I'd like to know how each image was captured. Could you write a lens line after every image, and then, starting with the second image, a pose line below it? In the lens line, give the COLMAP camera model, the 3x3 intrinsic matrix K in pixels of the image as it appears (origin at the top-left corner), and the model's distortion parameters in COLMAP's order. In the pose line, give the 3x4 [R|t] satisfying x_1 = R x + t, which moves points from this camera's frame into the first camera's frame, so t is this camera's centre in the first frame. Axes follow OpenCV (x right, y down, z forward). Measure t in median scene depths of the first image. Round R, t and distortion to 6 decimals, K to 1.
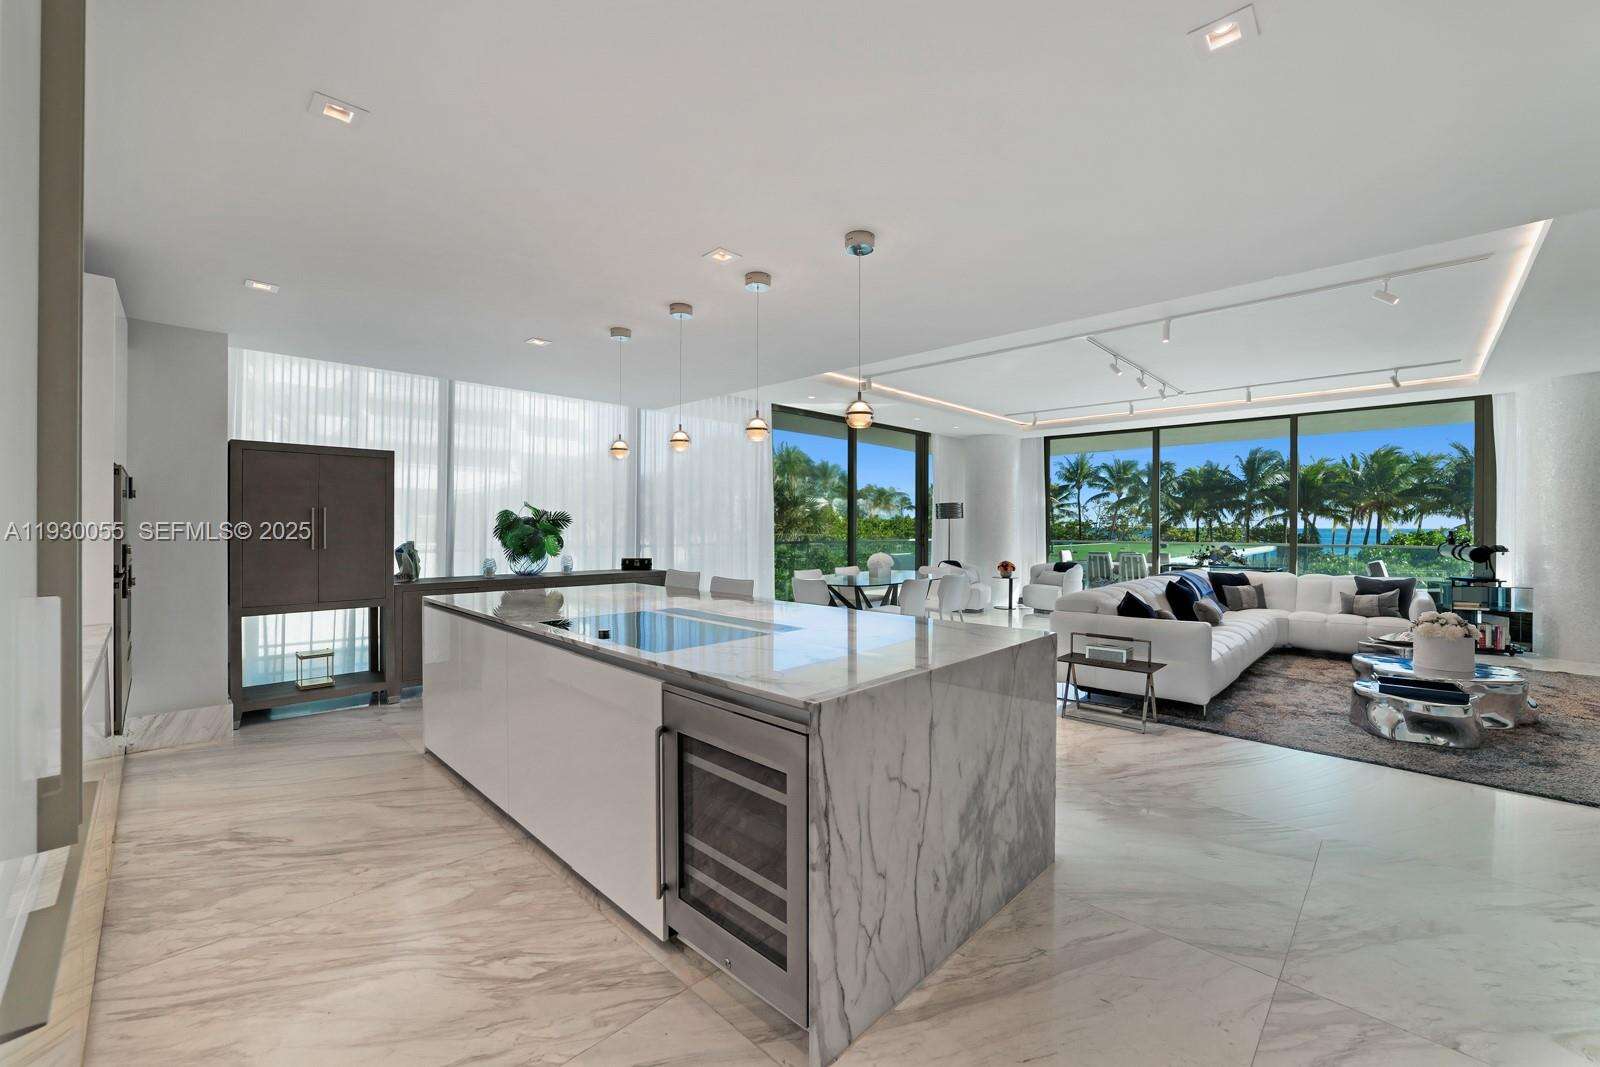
lens RADIAL K [[640.4, 0, 796.6], [0, 640.4, 527.6], [0, 0, 1]] dist [-0.025325, 0.000192]
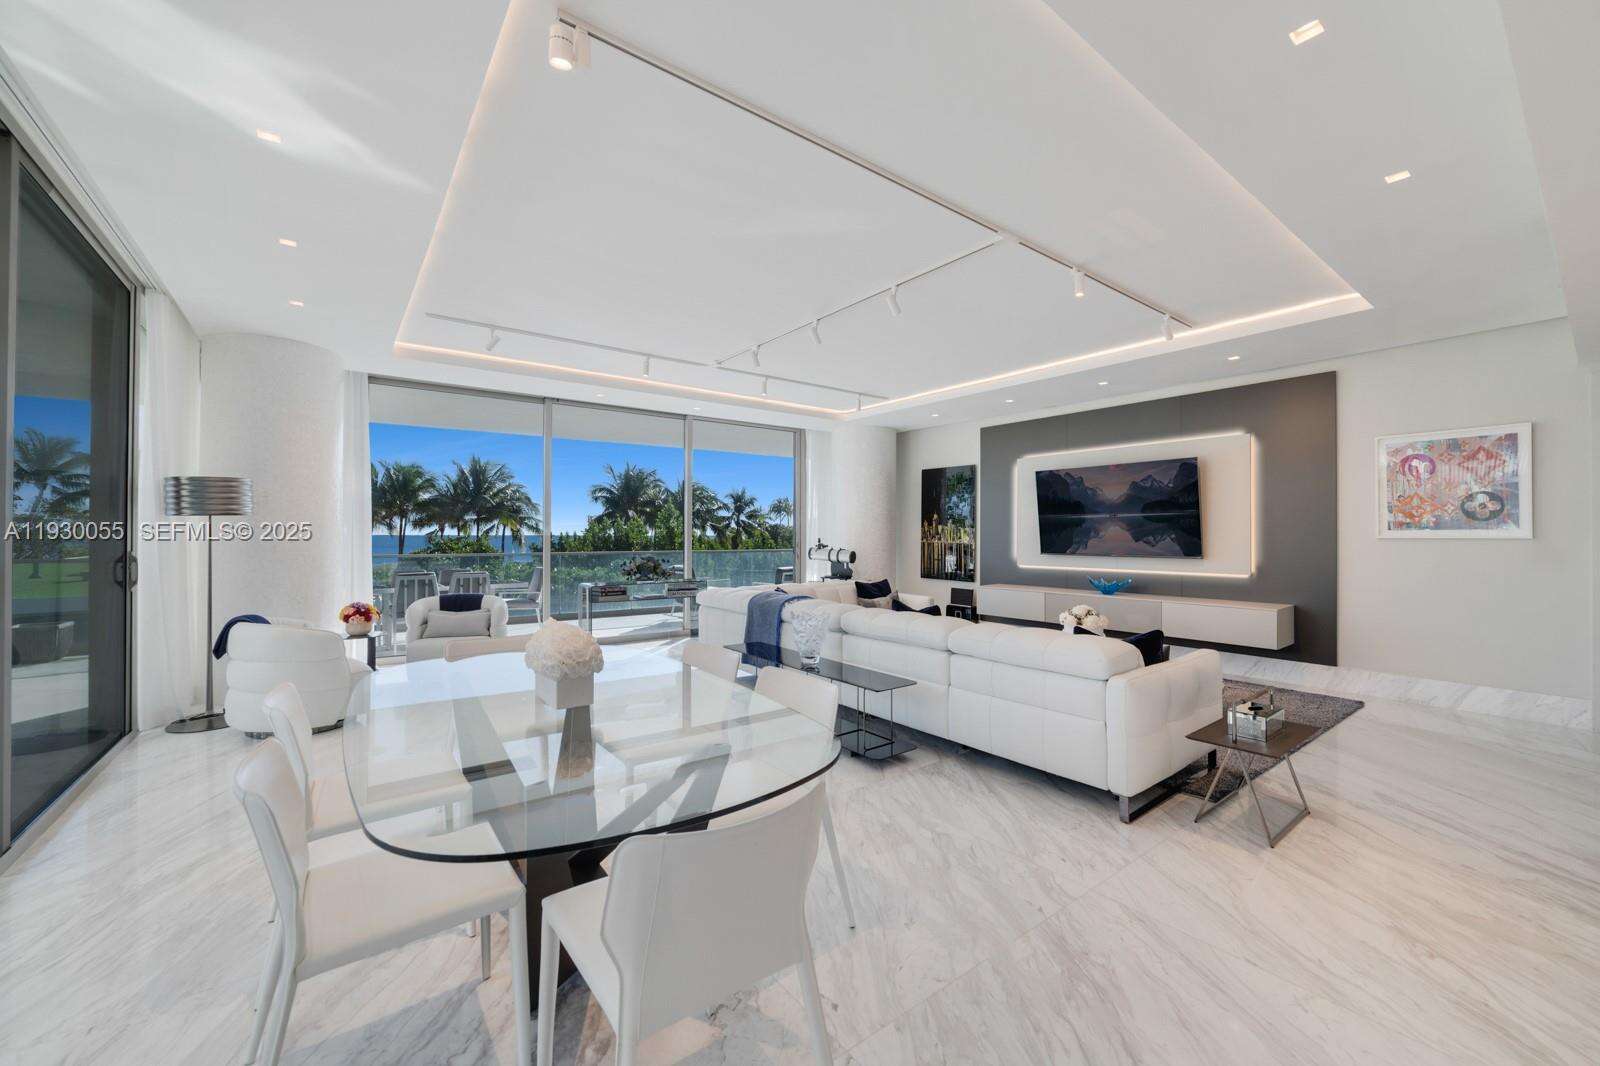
lens RADIAL K [[624.8, 0, 798.0], [0, 624.8, 536.7], [0, 0, 1]] dist [-0.041704, 0.013678]
pose [[0.155407, -0.000565, 0.987850, -0.039523], [-0.002355, 0.999997, 0.000943, -0.000372], [-0.987848, -0.002473, 0.155405, 0.227414]]
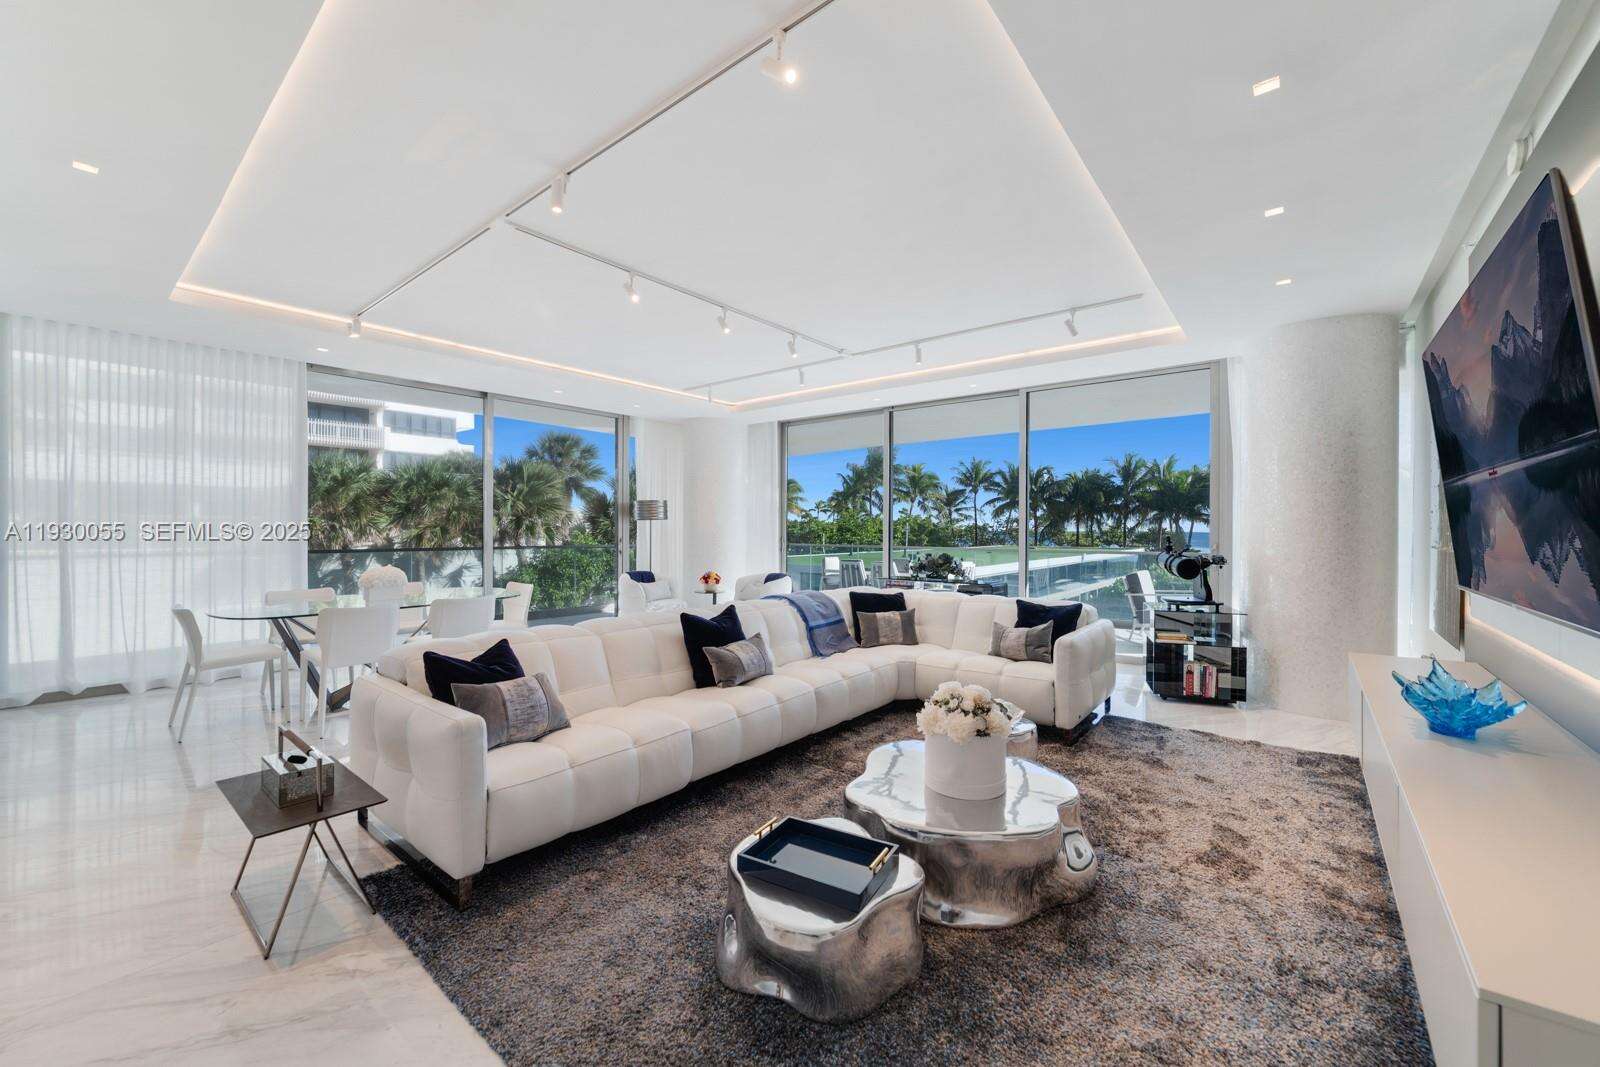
lens RADIAL K [[624.8, 0, 798.0], [0, 624.8, 537.2], [0, 0, 1]] dist [-0.041704, 0.013678]
pose [[0.995392, 0.001399, 0.095875, 0.138615], [-0.002409, 0.999943, 0.010415, -0.000037], [-0.095855, -0.010598, 0.995339, 0.077185]]
